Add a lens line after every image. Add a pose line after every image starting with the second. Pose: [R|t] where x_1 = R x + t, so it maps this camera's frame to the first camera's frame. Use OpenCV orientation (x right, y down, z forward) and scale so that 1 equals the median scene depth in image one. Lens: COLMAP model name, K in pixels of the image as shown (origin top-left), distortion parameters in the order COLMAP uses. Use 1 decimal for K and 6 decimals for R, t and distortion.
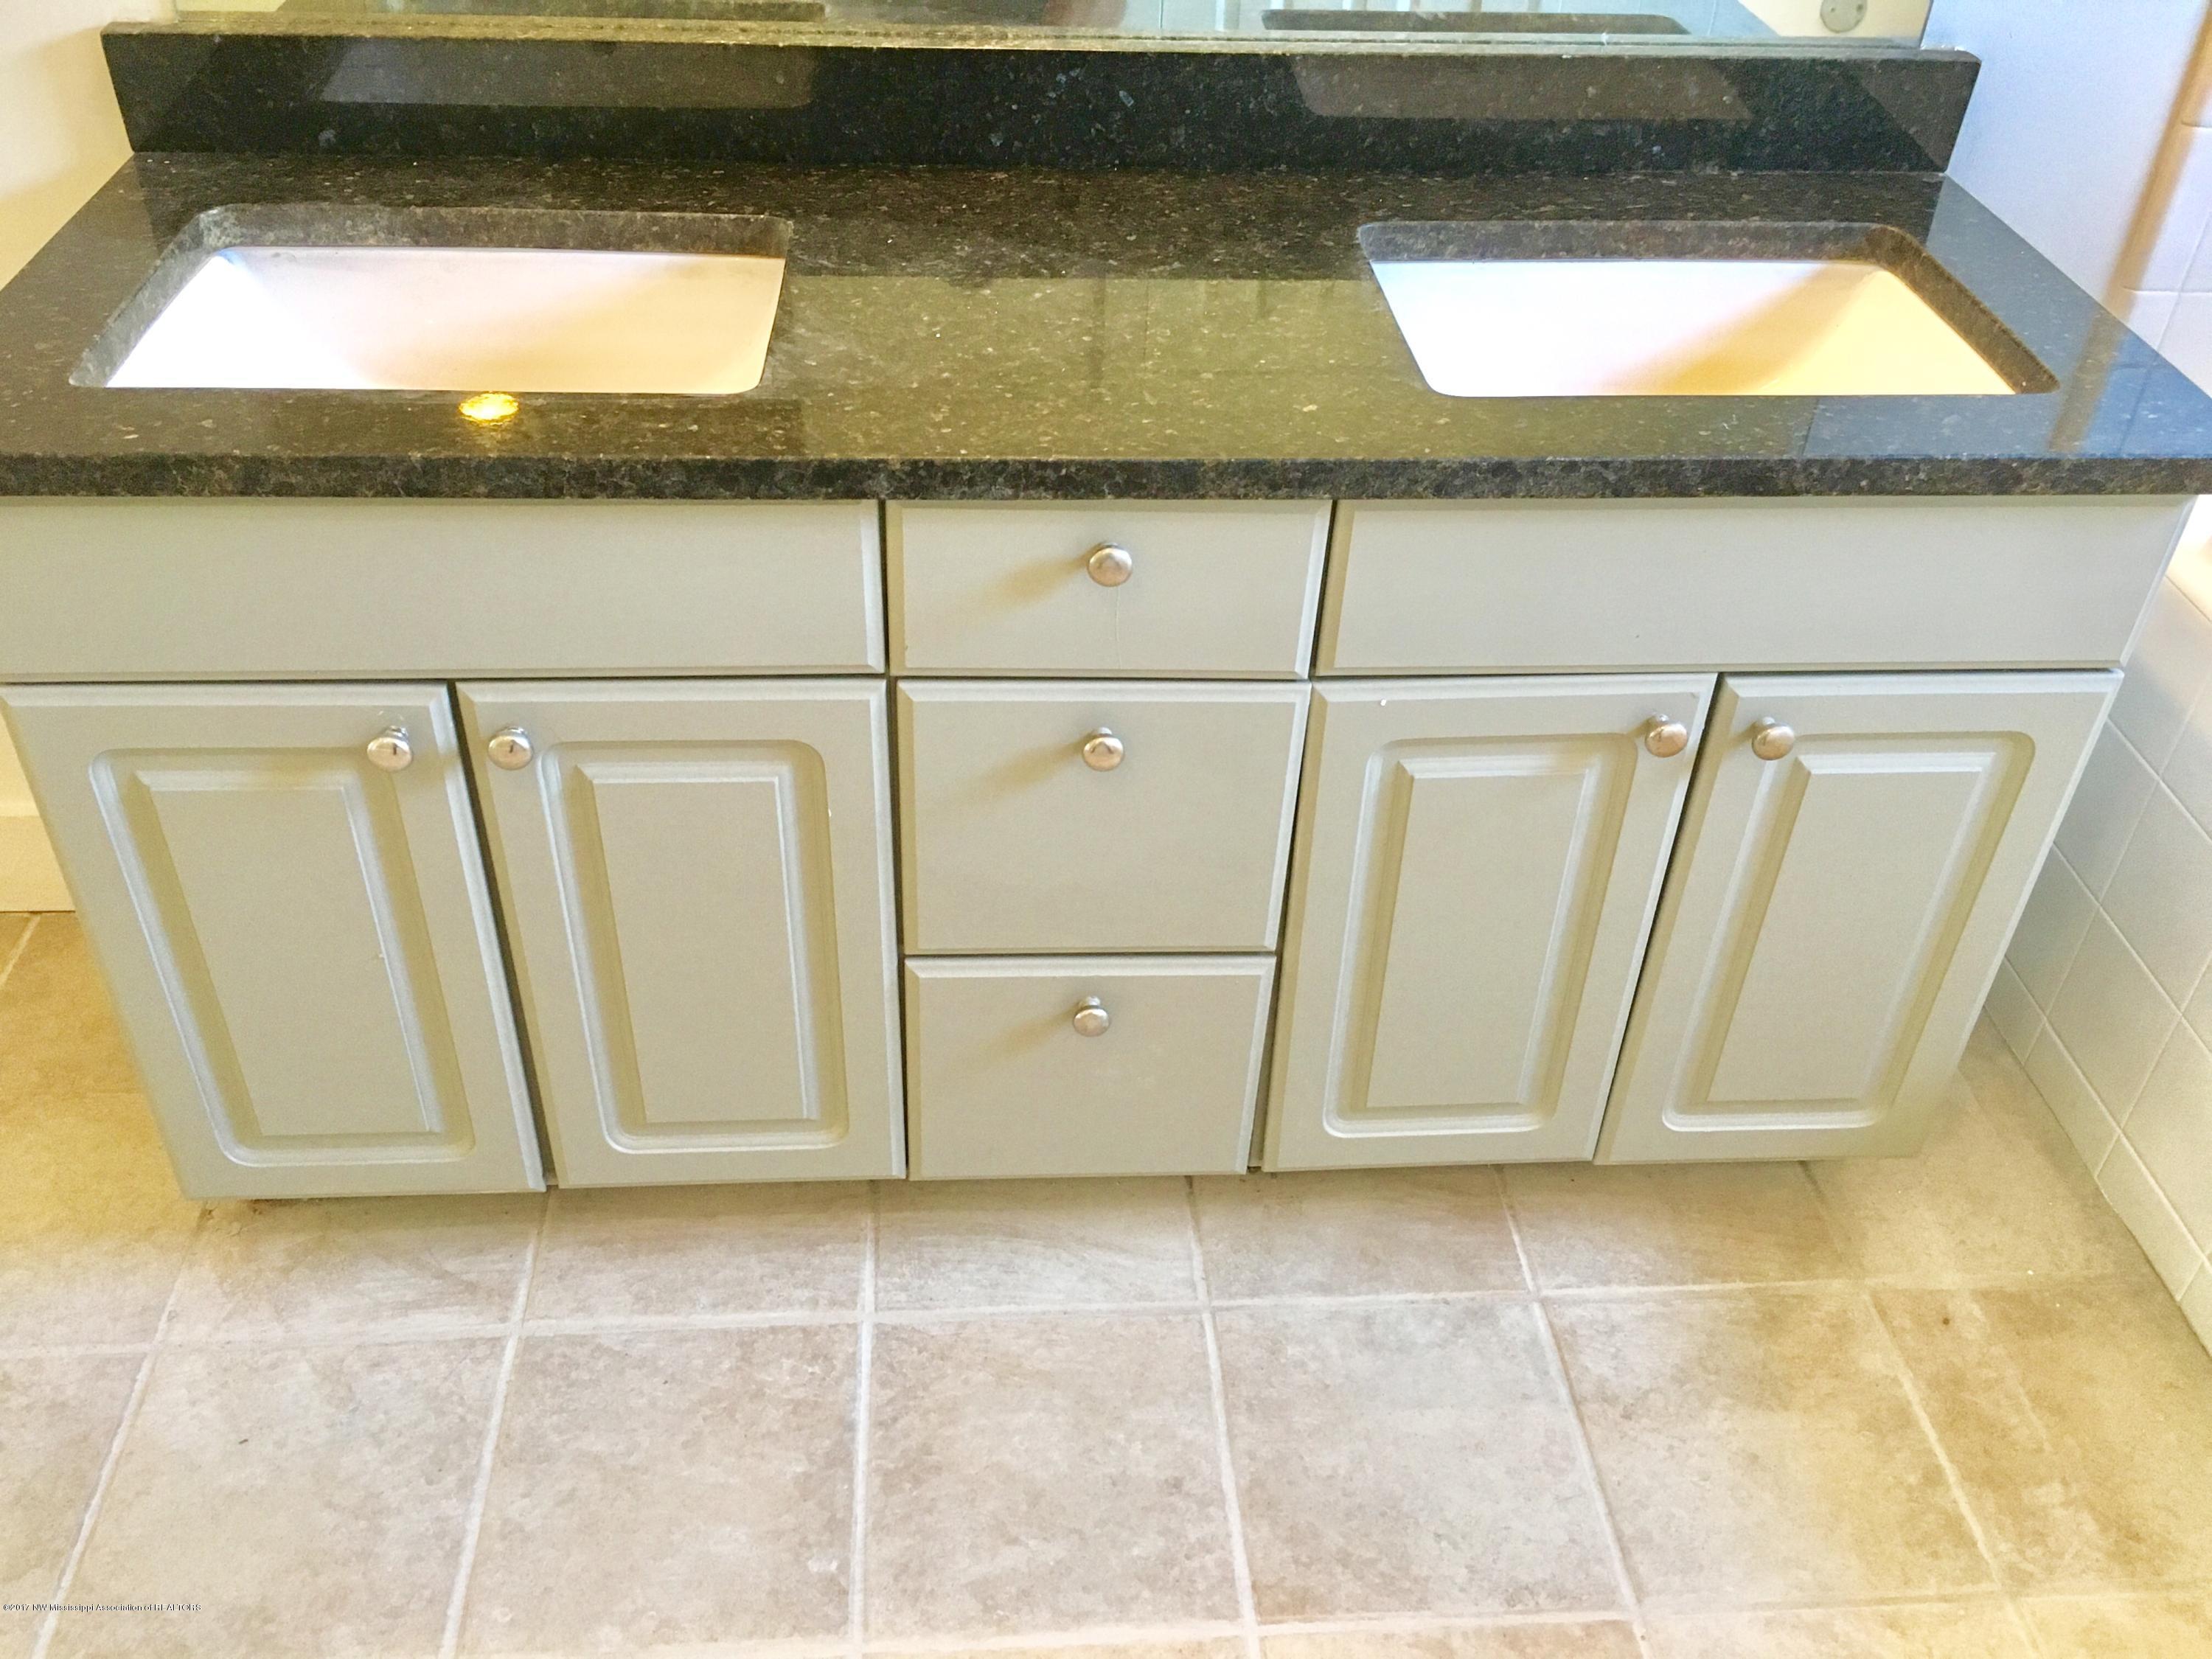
lens RADIAL K [[1852.4, 0, 1117.0], [0, 1852.4, 869.9], [0, 0, 1]] dist [0.140667, -0.181958]
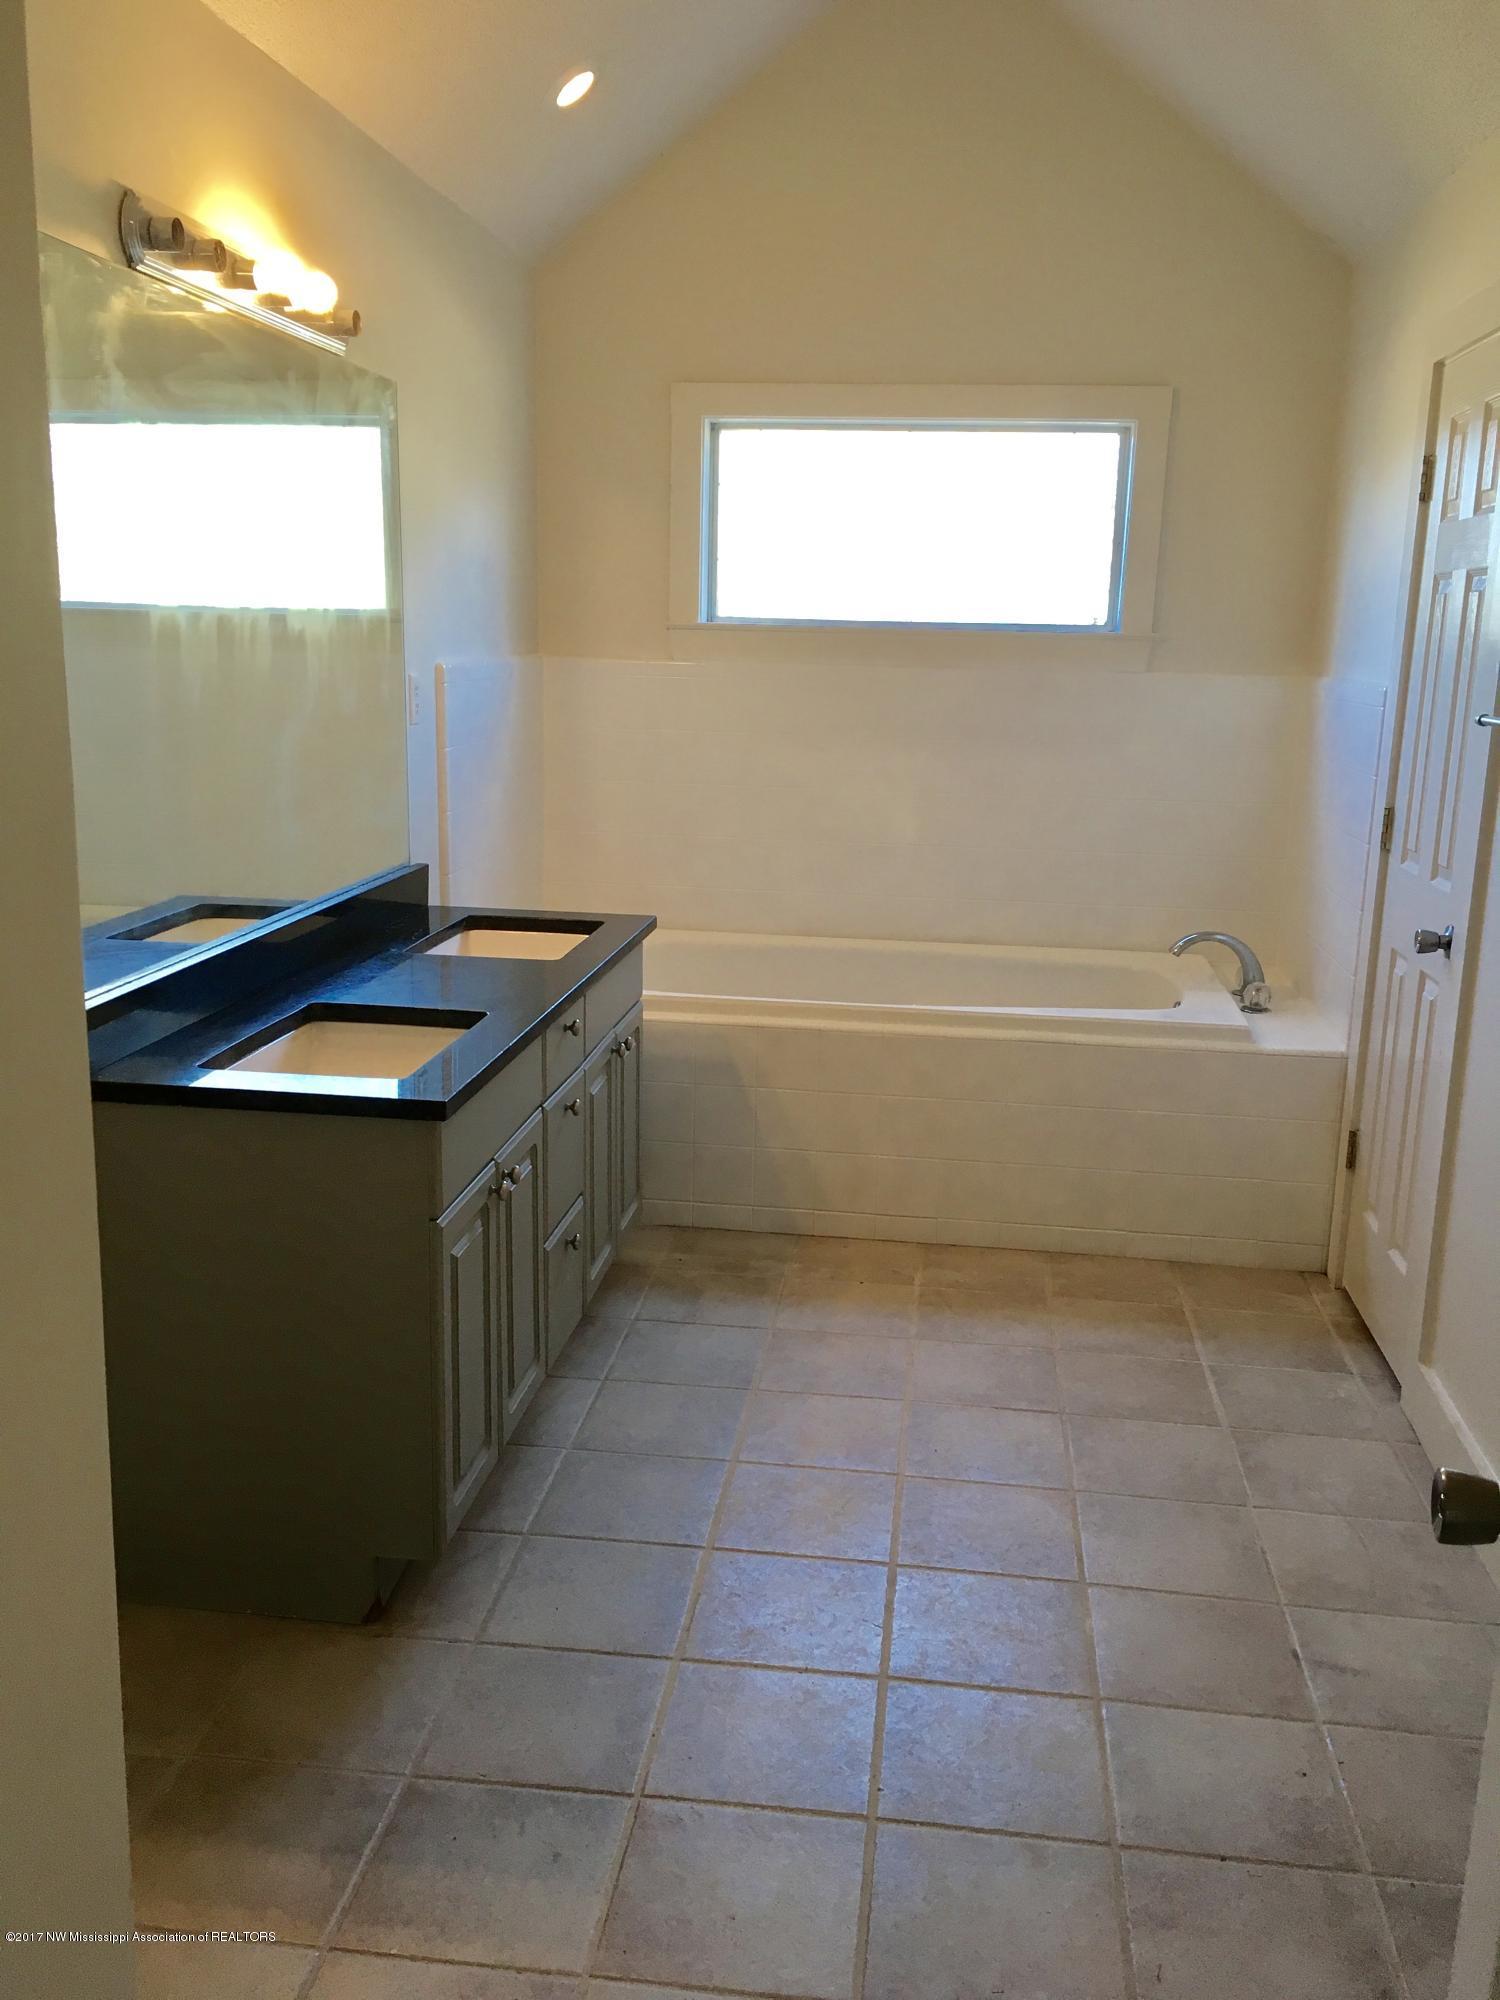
lens RADIAL K [[1674.9, 0, 810.1], [0, 1674.9, 999.1], [0, 0, 1]] dist [0.140667, -0.181958]
pose [[0.183684, -0.254012, 0.949599, -1.867454], [0.602714, 0.792242, 0.095335, -0.182964], [-0.776528, 0.554825, 0.298619, -0.042612]]
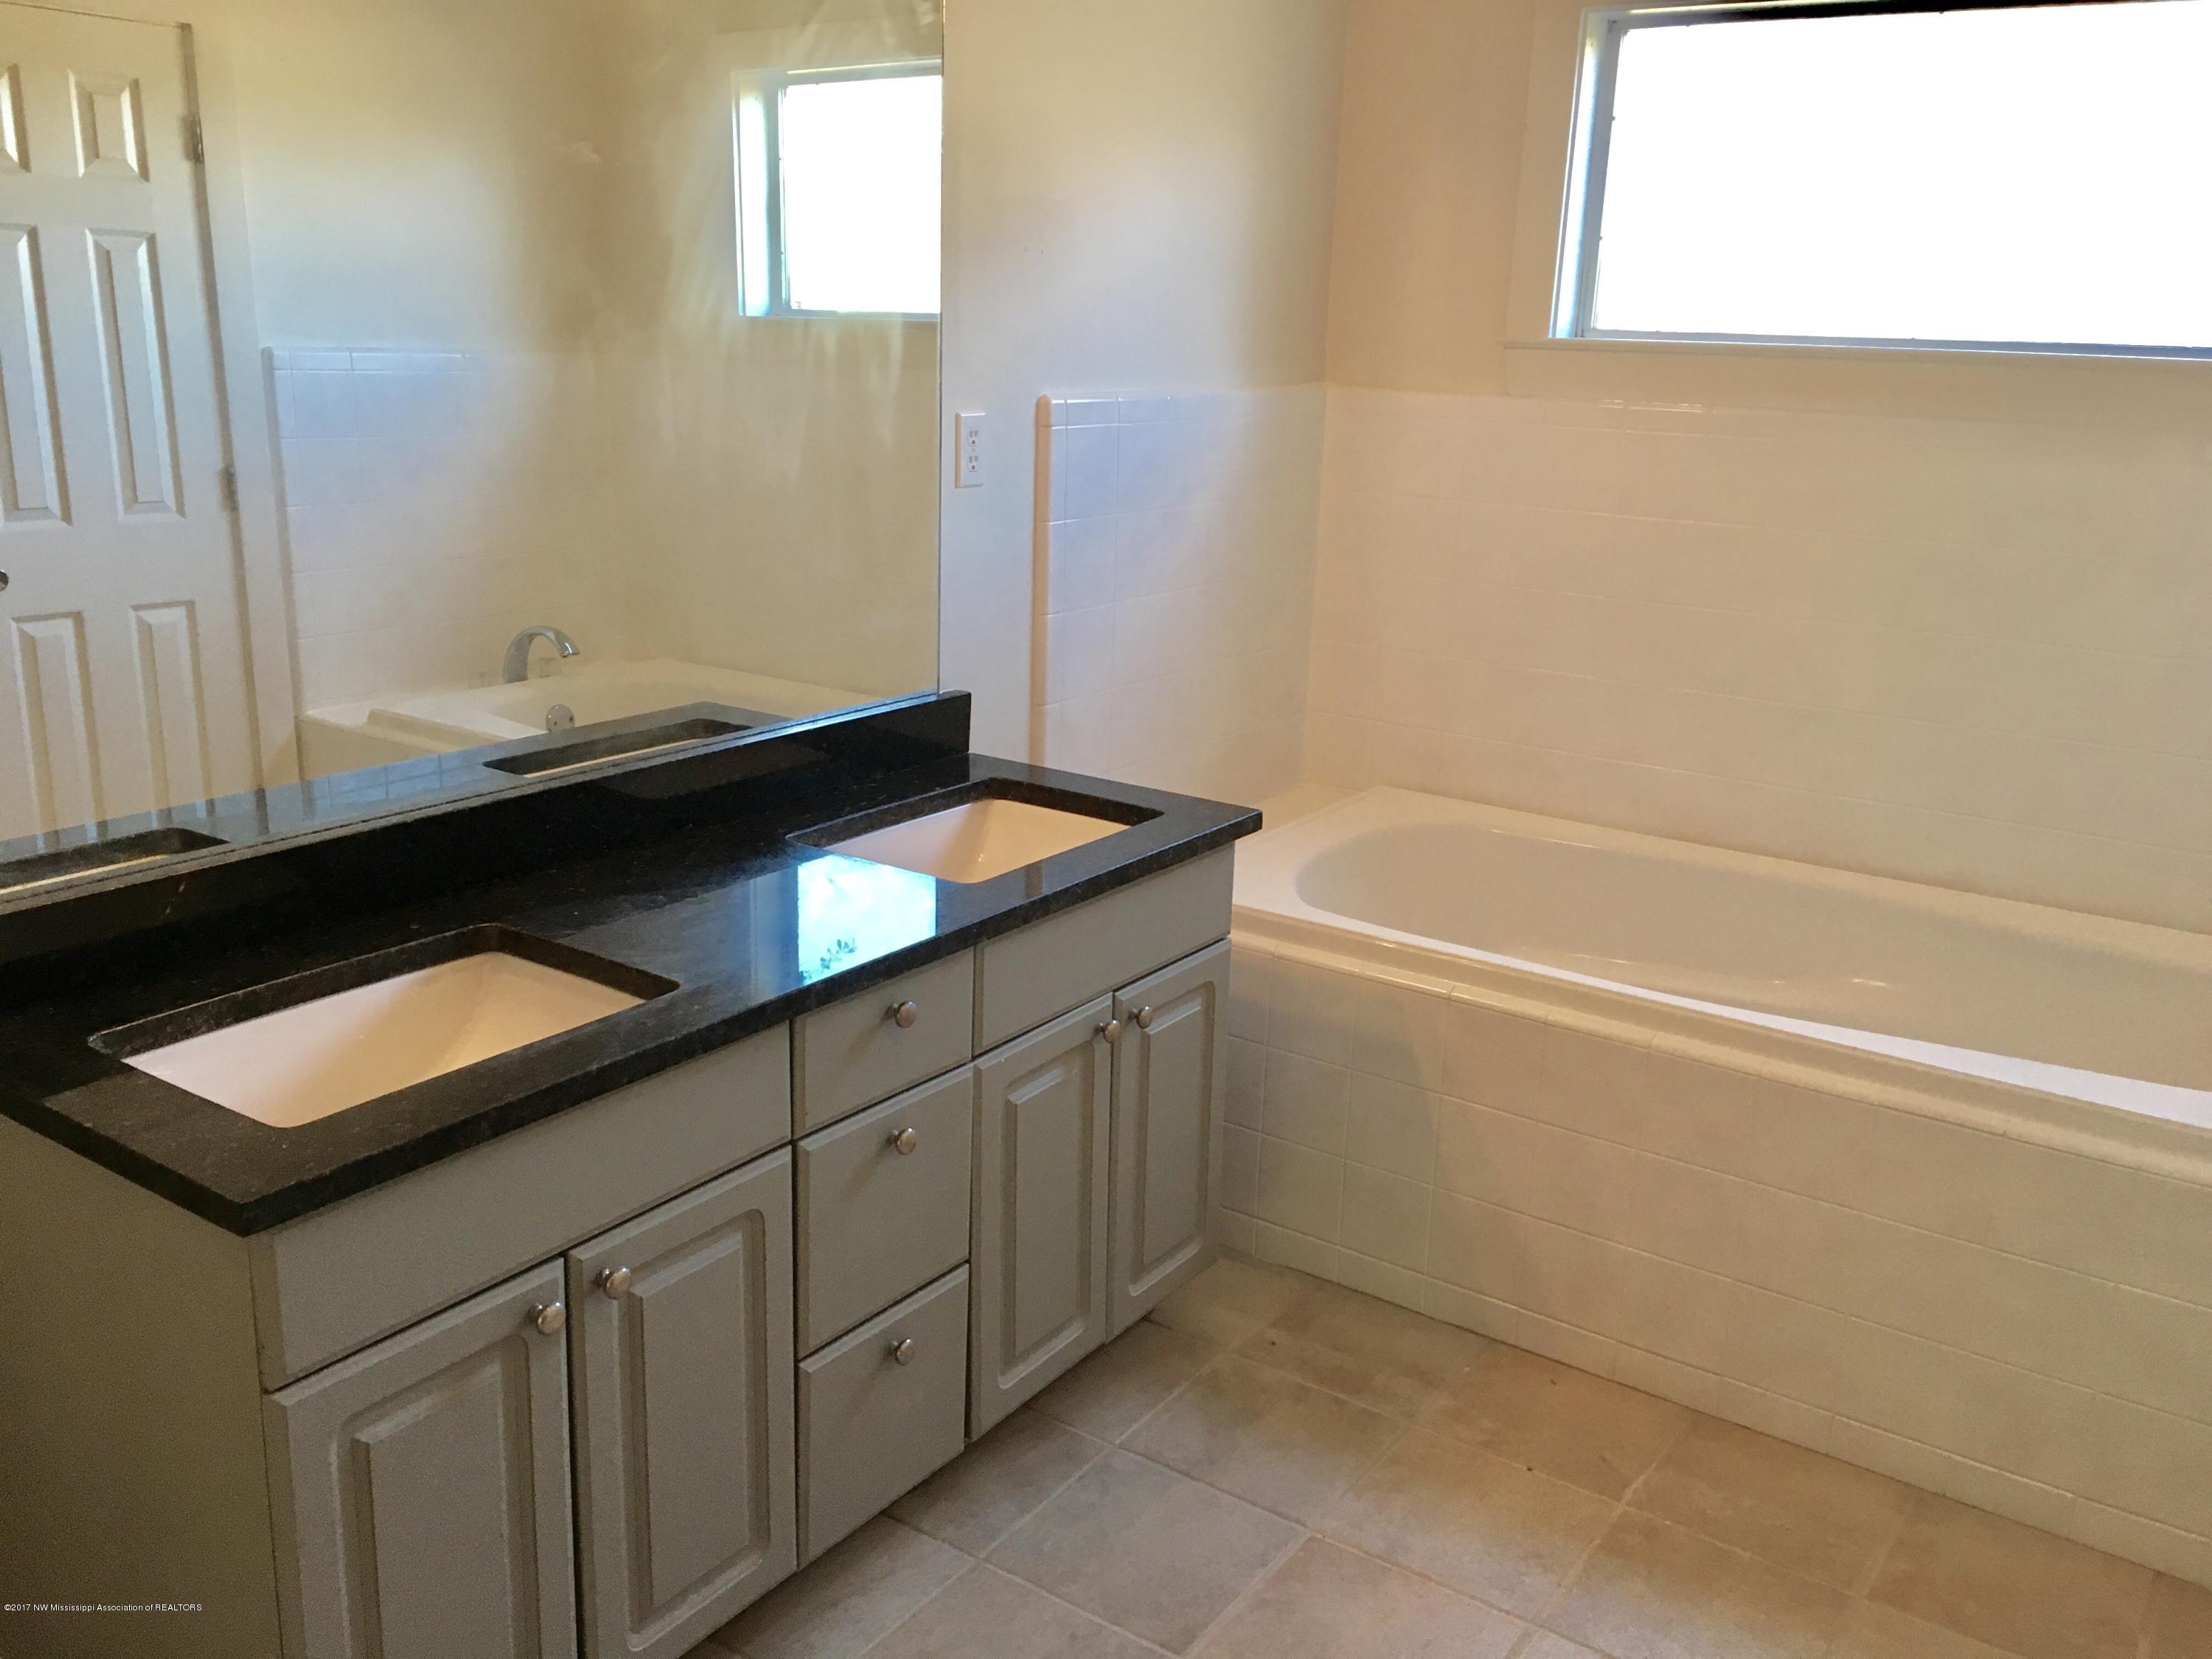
lens RADIAL K [[1868.2, 0, 1104.1], [0, 1868.2, 849.9], [0, 0, 1]] dist [0.008552, -0.010226]
pose [[0.630649, -0.235446, 0.739491, -0.873718], [0.484479, 0.863827, -0.138138, 0.019988], [-0.606268, 0.445385, 0.658841, -0.215383]]
